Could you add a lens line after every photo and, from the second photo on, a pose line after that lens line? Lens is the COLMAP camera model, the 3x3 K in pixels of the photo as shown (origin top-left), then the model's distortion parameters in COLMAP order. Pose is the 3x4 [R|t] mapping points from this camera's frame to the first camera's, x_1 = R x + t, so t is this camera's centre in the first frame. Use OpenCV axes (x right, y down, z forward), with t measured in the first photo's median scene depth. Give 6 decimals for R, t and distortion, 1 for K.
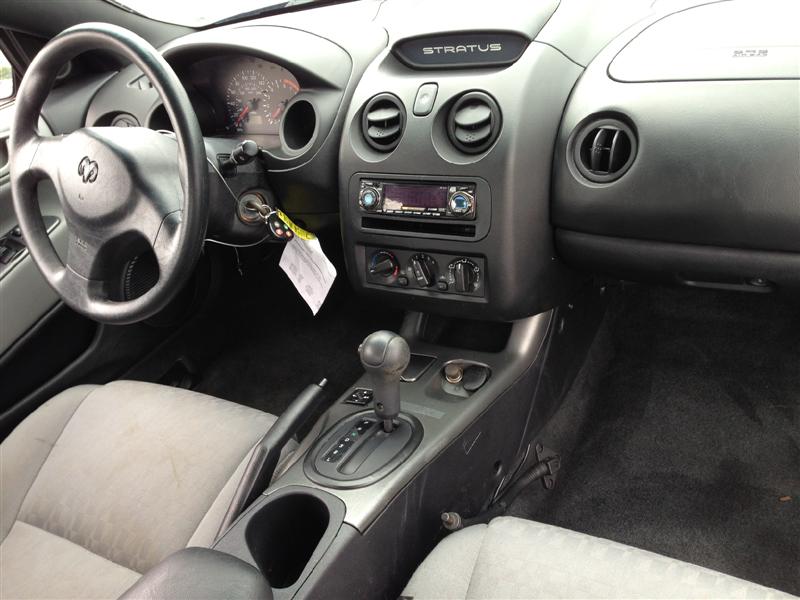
lens RADIAL K [[716.6, 0, 400.0], [0, 716.6, 300.0], [0, 0, 1]] dist [0.107503, -0.191615]
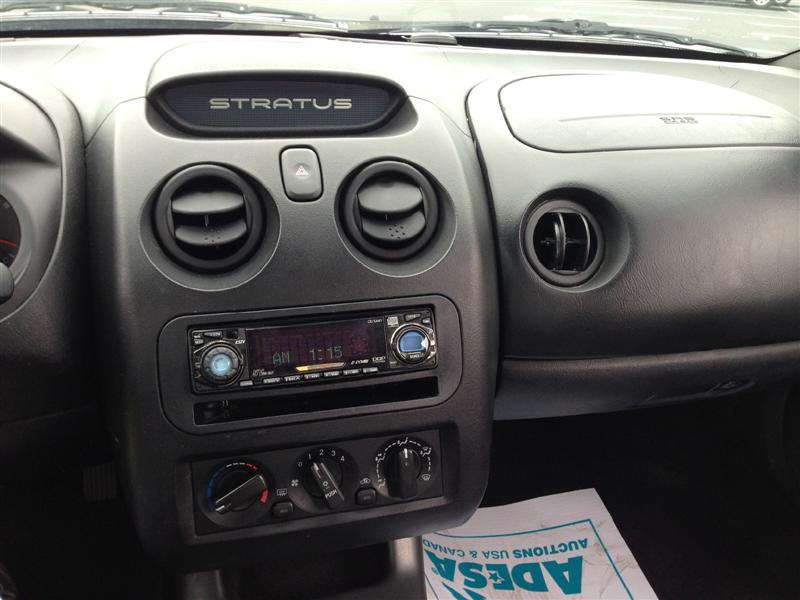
lens RADIAL K [[716.6, 0, 400.0], [0, 716.6, 300.0], [0, 0, 1]] dist [0.107503, -0.191615]
pose [[0.705861, -0.097301, 0.701636, -0.308453], [0.227139, 0.969307, -0.094086, -0.111492], [-0.670946, 0.225781, 0.706297, 0.570343]]
